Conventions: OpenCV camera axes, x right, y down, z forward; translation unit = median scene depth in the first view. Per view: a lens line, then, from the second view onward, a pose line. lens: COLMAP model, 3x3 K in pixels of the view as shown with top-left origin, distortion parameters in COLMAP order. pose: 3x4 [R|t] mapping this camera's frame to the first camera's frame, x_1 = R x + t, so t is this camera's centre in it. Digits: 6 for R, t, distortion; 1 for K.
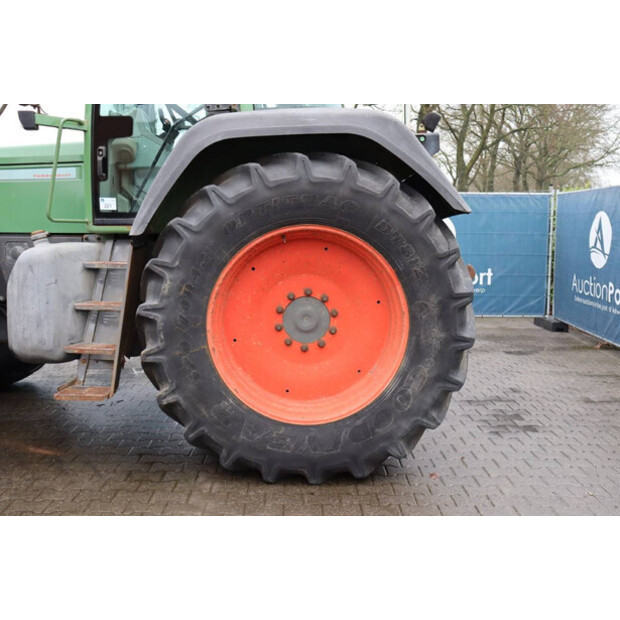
lens RADIAL K [[652.8, 0, 310.0], [0, 652.8, 310.0], [0, 0, 1]] dist [-0.066528, 0.005005]
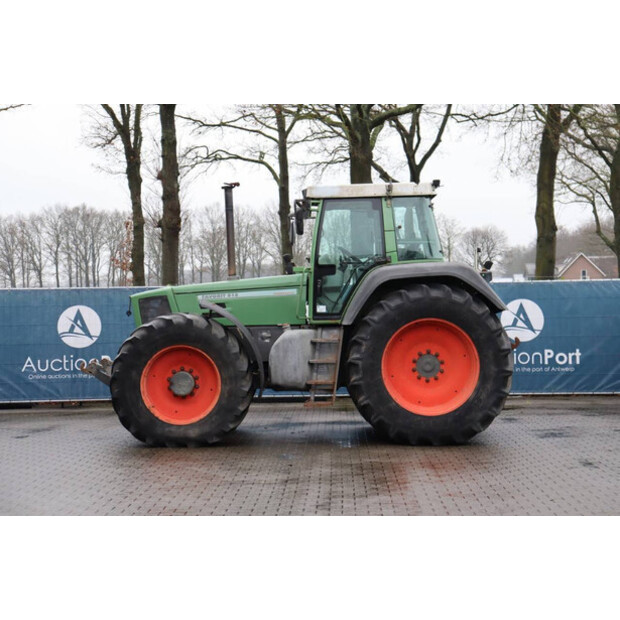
lens RADIAL K [[1269.2, 0, 310.0], [0, 1269.2, 310.0], [0, 0, 1]] dist [0.317900, 0.075970]
pose [[0.998926, -0.024573, -0.039273, -0.216840], [0.019518, 0.992056, -0.124273, 0.335649], [0.042015, 0.123373, 0.991471, -2.992232]]
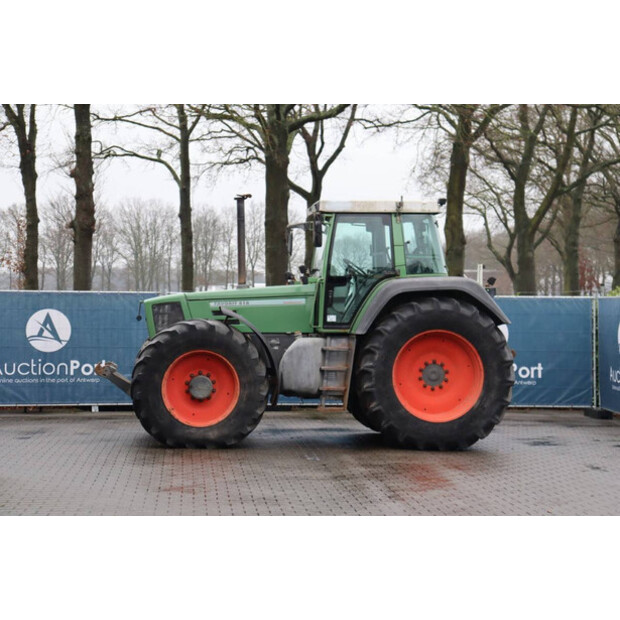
lens RADIAL K [[1385.6, 0, 310.0], [0, 1385.6, 310.0], [0, 0, 1]] dist [0.365346, 0.255661]
pose [[0.997498, 0.000353, 0.070690, -0.746148], [0.008899, 0.991406, -0.130517, 0.404056], [-0.070128, 0.130819, 0.988923, -3.542145]]
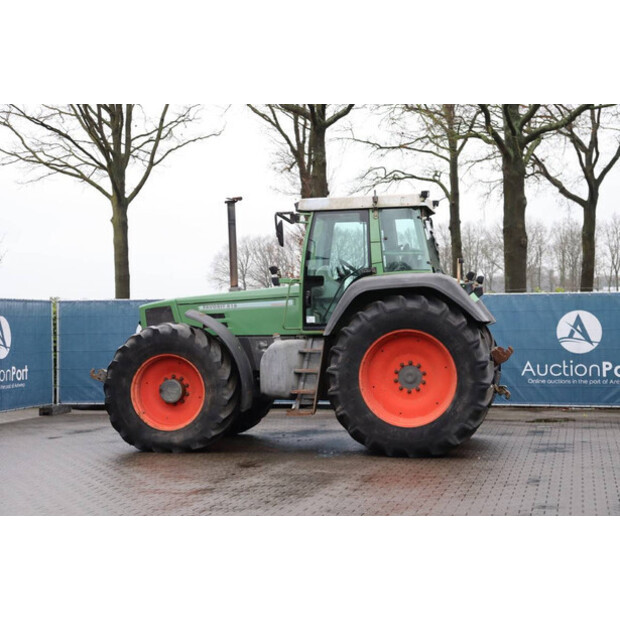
lens RADIAL K [[1165.7, 0, 310.0], [0, 1165.7, 310.0], [0, 0, 1]] dist [0.270057, 0.062146]
pose [[0.970766, -0.022340, -0.238985, 0.576365], [-0.010006, 0.991027, -0.133284, 0.302543], [0.239818, 0.131779, 0.961832, -2.611226]]
